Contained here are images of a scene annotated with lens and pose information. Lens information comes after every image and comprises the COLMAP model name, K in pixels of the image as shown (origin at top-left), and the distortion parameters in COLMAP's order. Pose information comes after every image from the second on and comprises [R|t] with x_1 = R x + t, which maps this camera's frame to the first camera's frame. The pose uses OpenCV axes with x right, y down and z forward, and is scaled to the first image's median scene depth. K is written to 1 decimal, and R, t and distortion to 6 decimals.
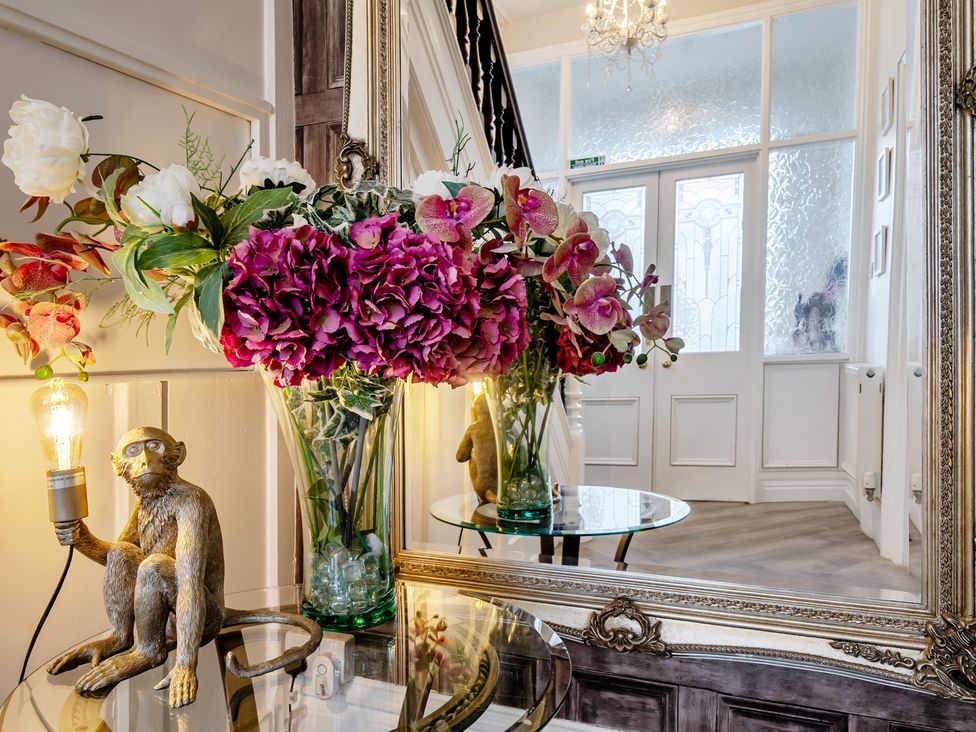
lens RADIAL K [[561.1, 0, 488.0], [0, 561.1, 372.0], [0, 0, 1]] dist [-0.004319, -0.000197]
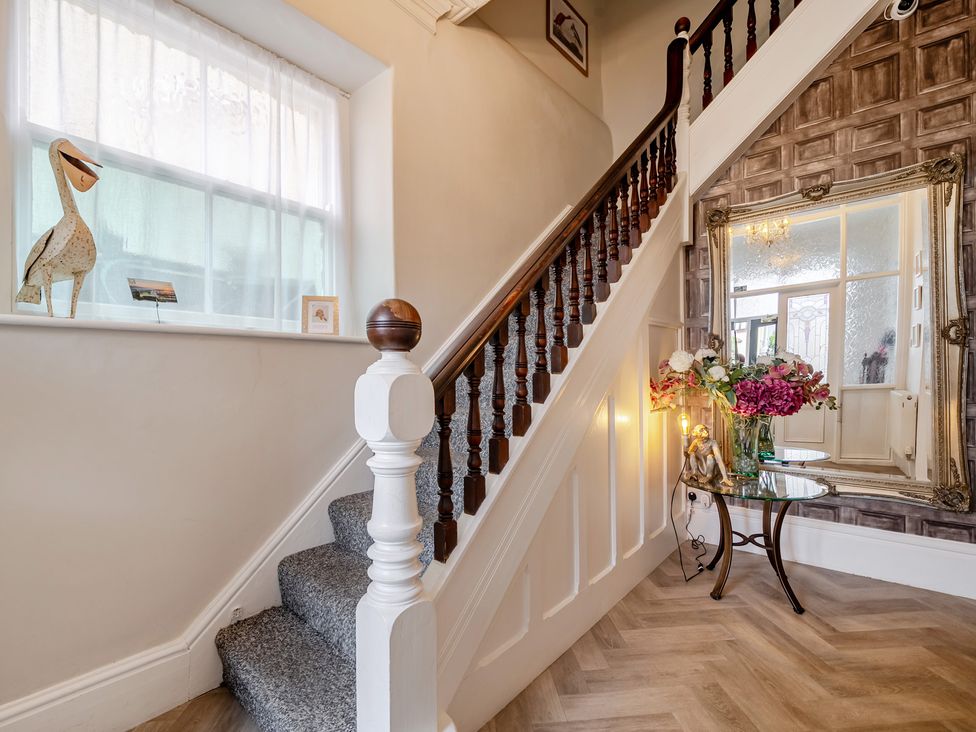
lens RADIAL K [[382.3, 0, 486.3], [0, 382.3, 374.7], [0, 0, 1]] dist [-0.000683, -0.000241]
pose [[0.972278, -0.007115, -0.233718, -0.979736], [0.006218, 0.999970, -0.004573, -0.179159], [0.233744, 0.002993, 0.972294, -1.413724]]
